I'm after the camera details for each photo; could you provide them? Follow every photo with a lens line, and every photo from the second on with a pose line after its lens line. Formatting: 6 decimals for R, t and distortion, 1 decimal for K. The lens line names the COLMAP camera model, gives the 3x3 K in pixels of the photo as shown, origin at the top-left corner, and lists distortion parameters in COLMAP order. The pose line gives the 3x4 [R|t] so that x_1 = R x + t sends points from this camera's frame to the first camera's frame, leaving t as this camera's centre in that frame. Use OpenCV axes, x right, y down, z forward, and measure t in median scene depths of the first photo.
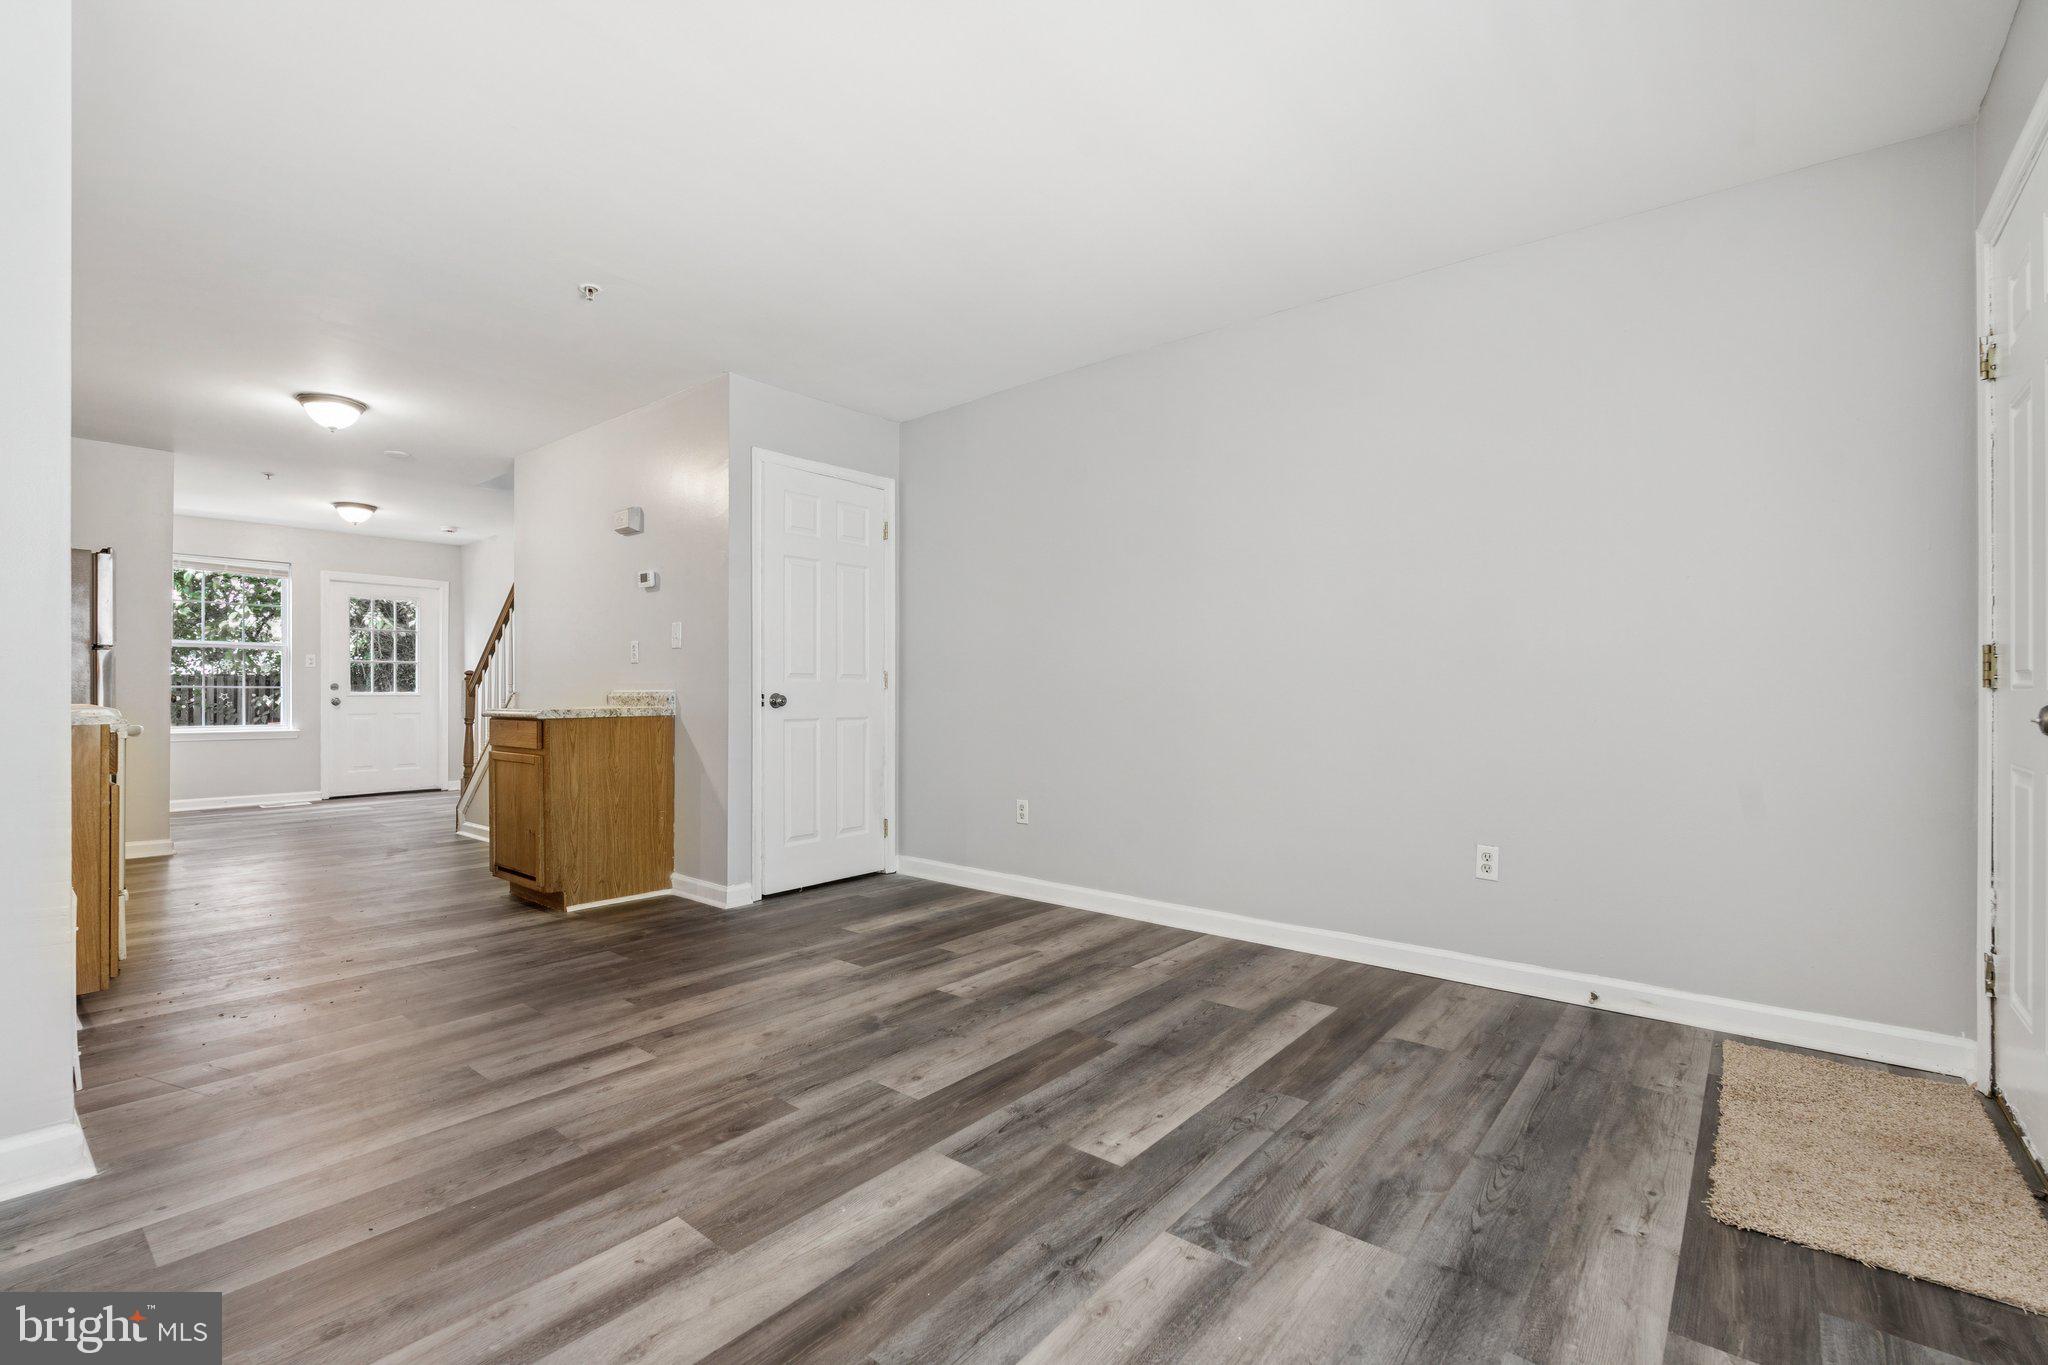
lens RADIAL K [[898.7, 0, 1024.6], [0, 898.7, 695.6], [0, 0, 1]] dist [-0.006875, -0.000429]
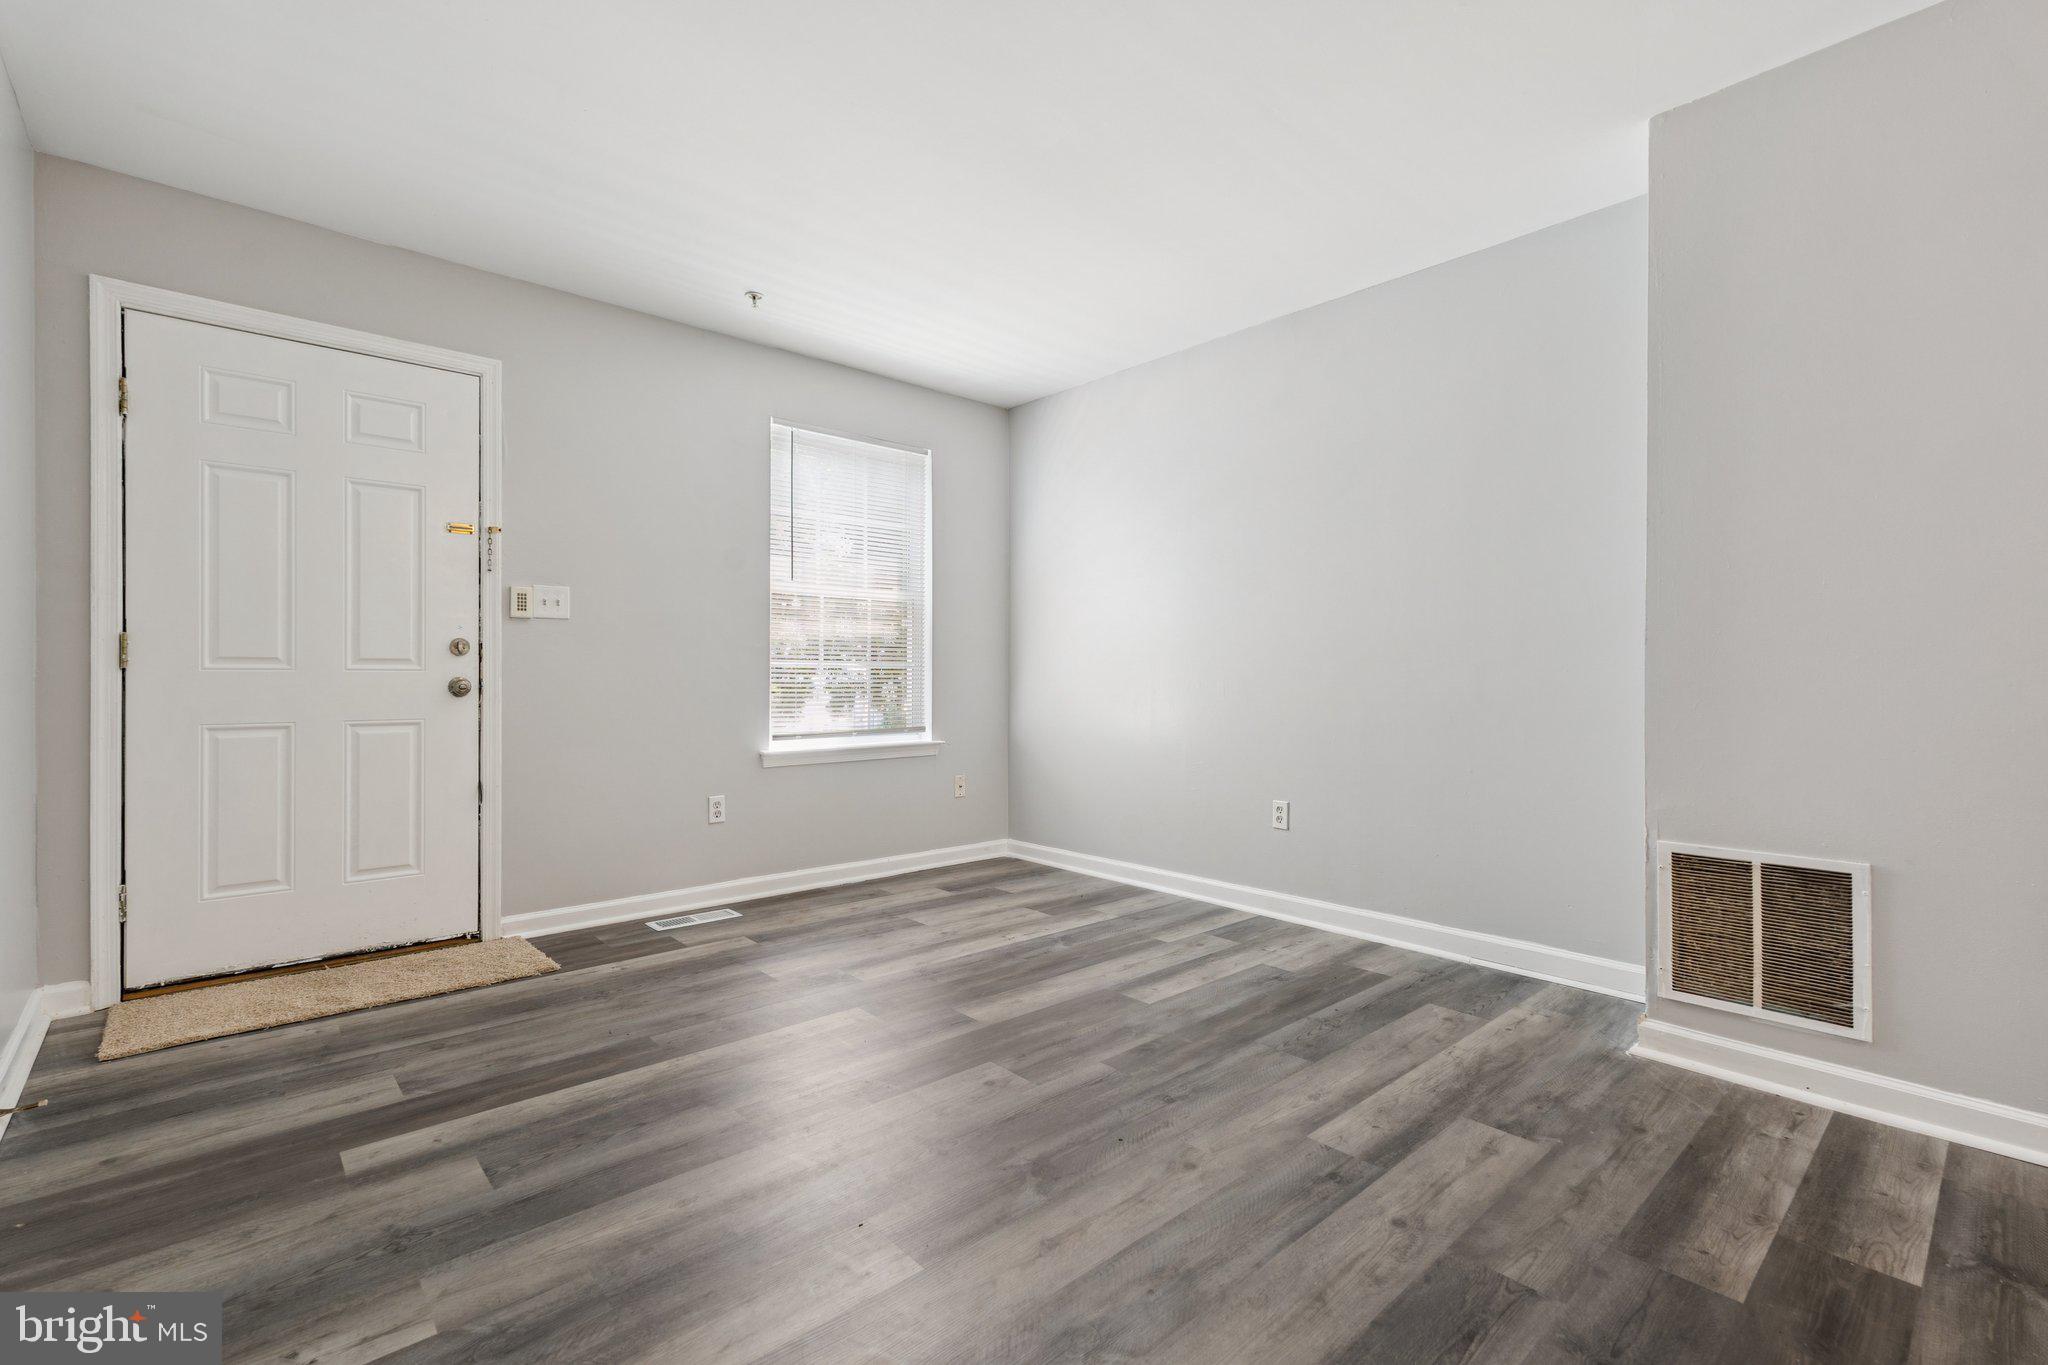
lens RADIAL K [[909.3, 0, 1027.7], [0, 909.3, 666.4], [0, 0, 1]] dist [0.004318, 0.000220]
pose [[-0.989691, -0.004229, 0.143157, -0.239427], [-0.005036, 0.999973, -0.005276, -0.006210], [-0.143131, -0.005943, -0.989686, 1.574253]]
